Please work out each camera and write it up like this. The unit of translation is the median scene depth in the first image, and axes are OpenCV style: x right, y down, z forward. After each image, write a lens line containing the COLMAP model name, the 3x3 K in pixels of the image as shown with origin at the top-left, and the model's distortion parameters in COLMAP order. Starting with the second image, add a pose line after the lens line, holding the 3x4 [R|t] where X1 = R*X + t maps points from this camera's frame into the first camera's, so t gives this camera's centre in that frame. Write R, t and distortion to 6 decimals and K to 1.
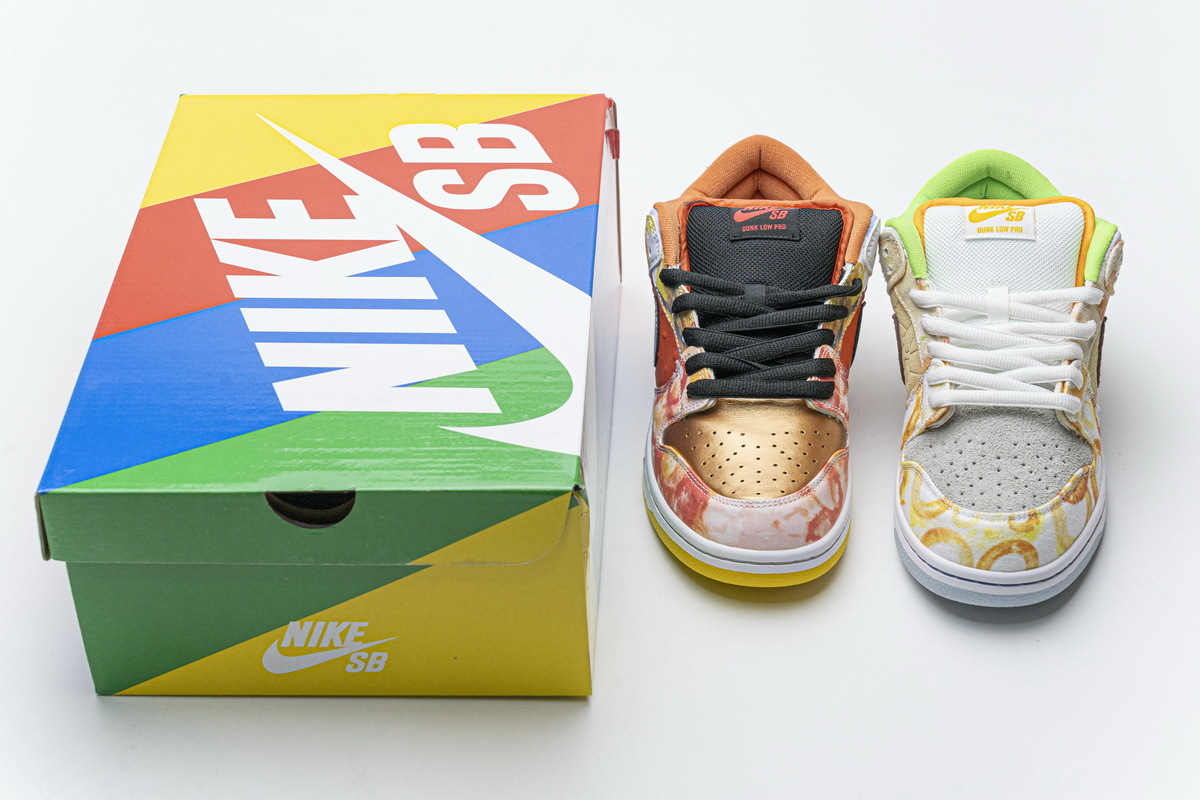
lens RADIAL K [[2426.2, 0, 600.0], [0, 2426.2, 400.0], [0, 0, 1]] dist [0.008838, -0.067174]
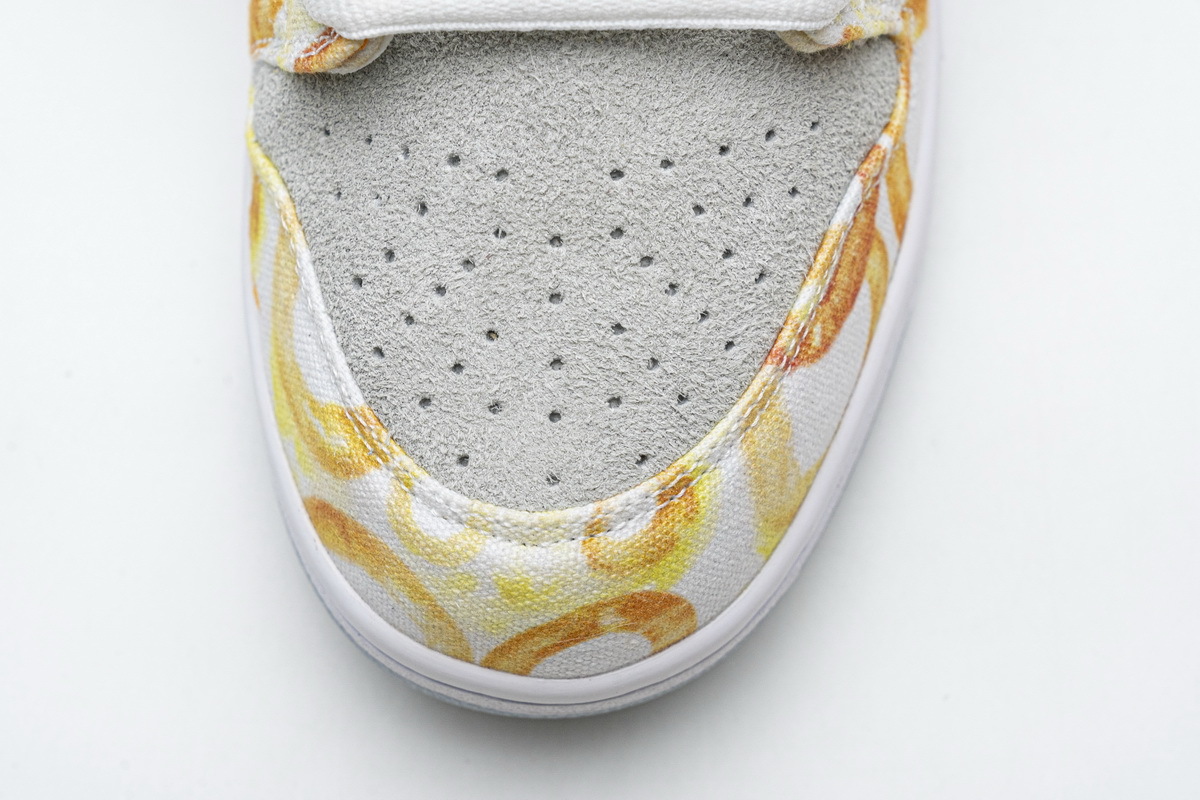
lens RADIAL K [[2426.2, 0, 600.0], [0, 2426.2, 400.0], [0, 0, 1]] dist [0.008838, -0.067174]
pose [[0.994849, -0.089470, 0.047645, 0.156493], [0.039070, 0.772169, 0.634215, -0.137249], [-0.093533, -0.629087, 0.771688, 0.786967]]
